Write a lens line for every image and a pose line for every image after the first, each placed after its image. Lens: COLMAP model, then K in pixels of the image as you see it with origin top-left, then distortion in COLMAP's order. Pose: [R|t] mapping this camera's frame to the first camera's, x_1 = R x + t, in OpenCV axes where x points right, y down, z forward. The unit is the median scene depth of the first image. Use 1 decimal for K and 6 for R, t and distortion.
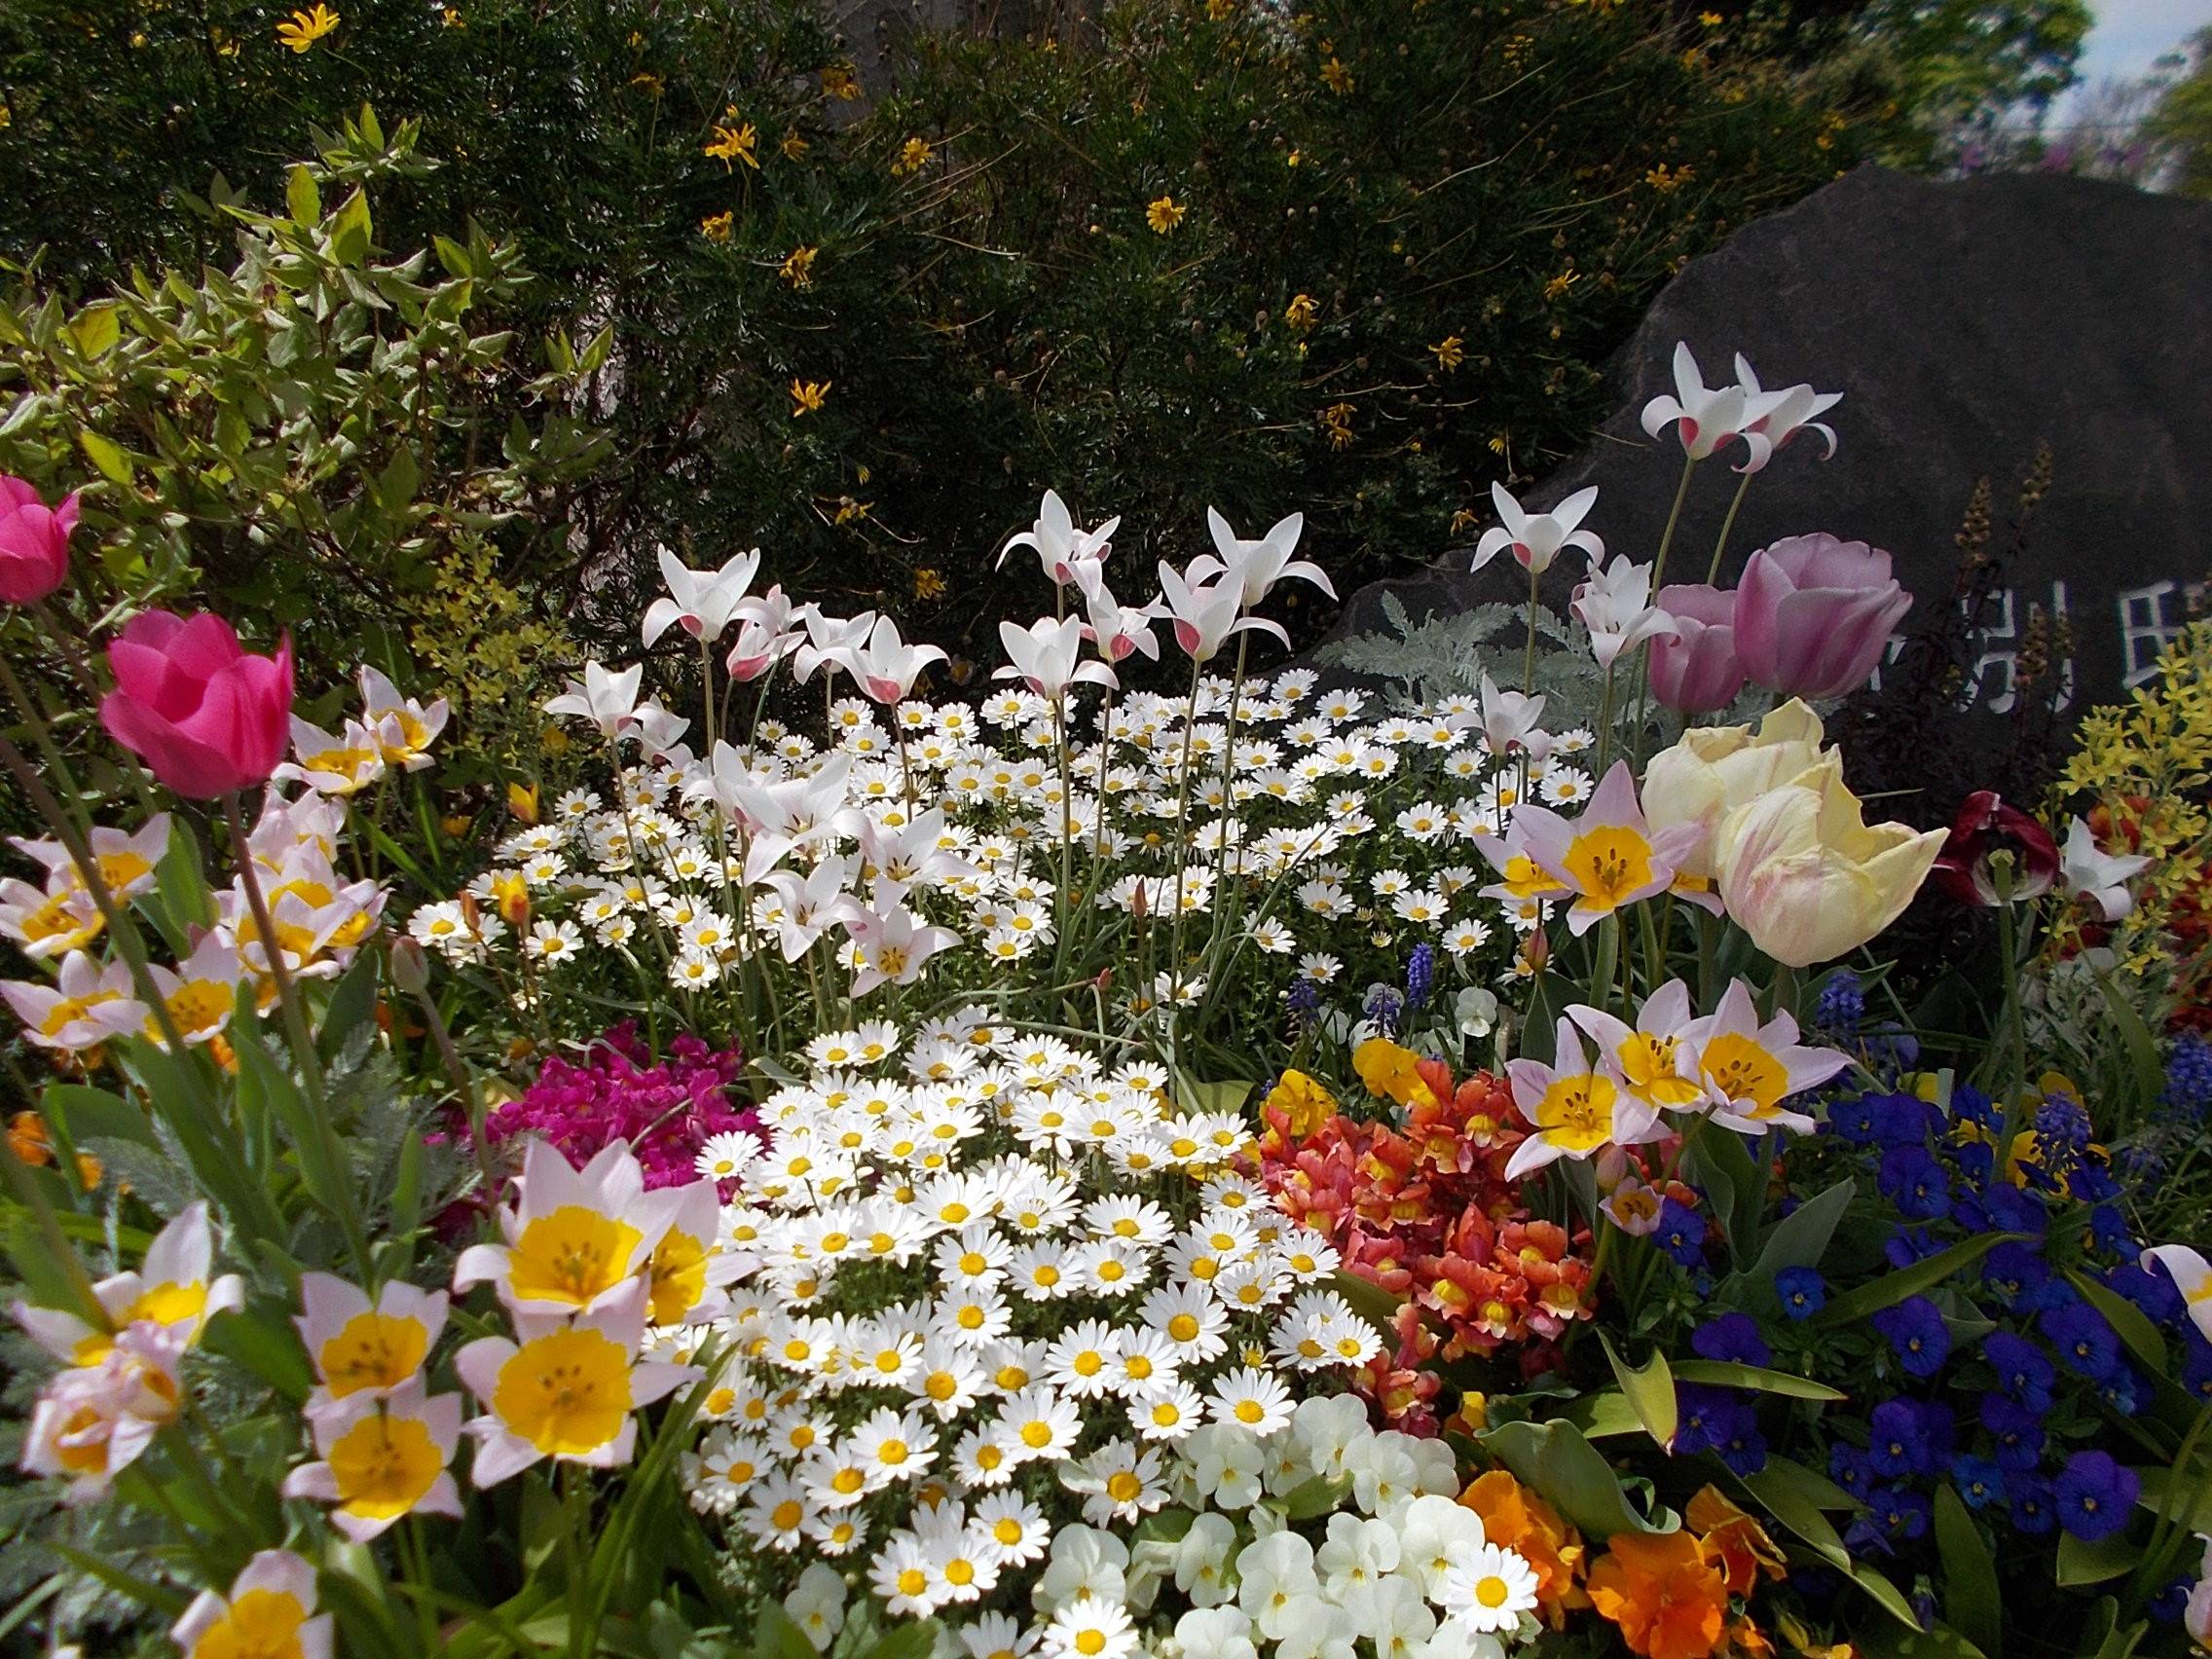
lens RADIAL K [[1672.8, 0, 1257.4], [0, 1672.8, 805.1], [0, 0, 1]] dist [-0.006418, -0.003312]
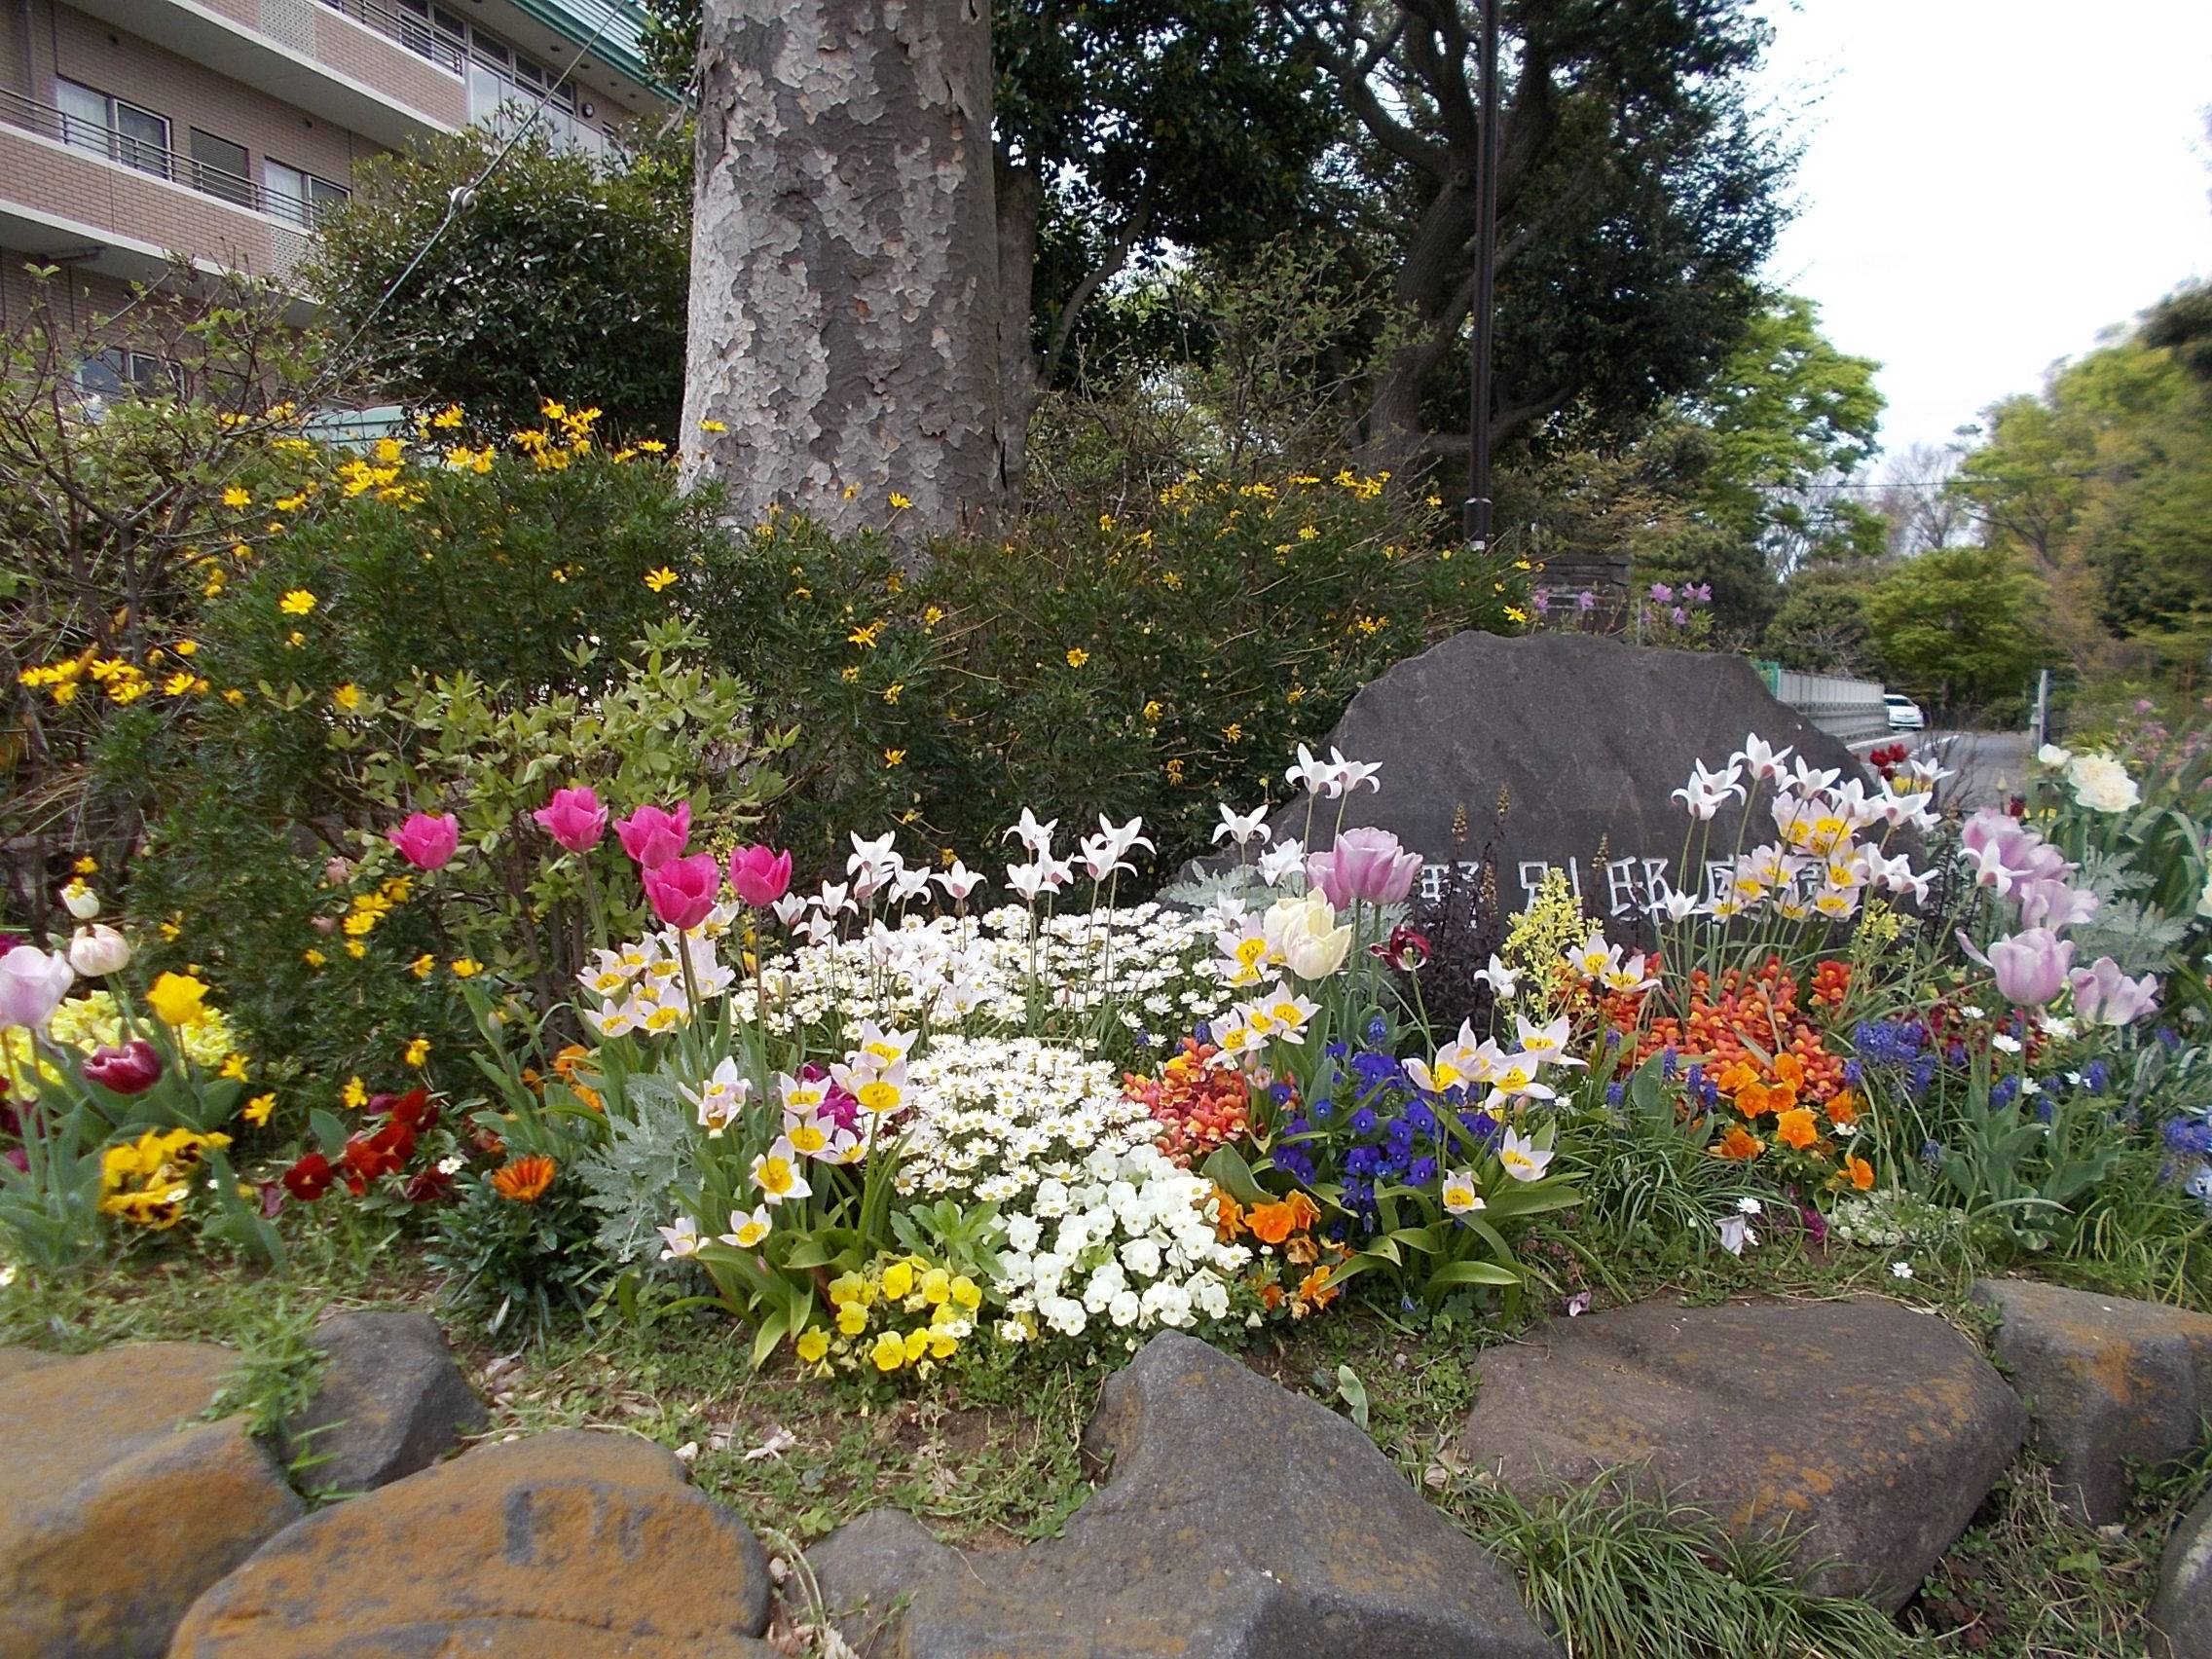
lens RADIAL K [[1646.8, 0, 1106.0], [0, 1646.8, 829.5], [0, 0, 1]] dist [-0.002916, -0.007483]
pose [[0.999610, 0.001008, -0.027914, 0.033788], [-0.005815, 0.984964, -0.172662, 0.188375], [0.027320, 0.172757, 0.984585, -0.985993]]
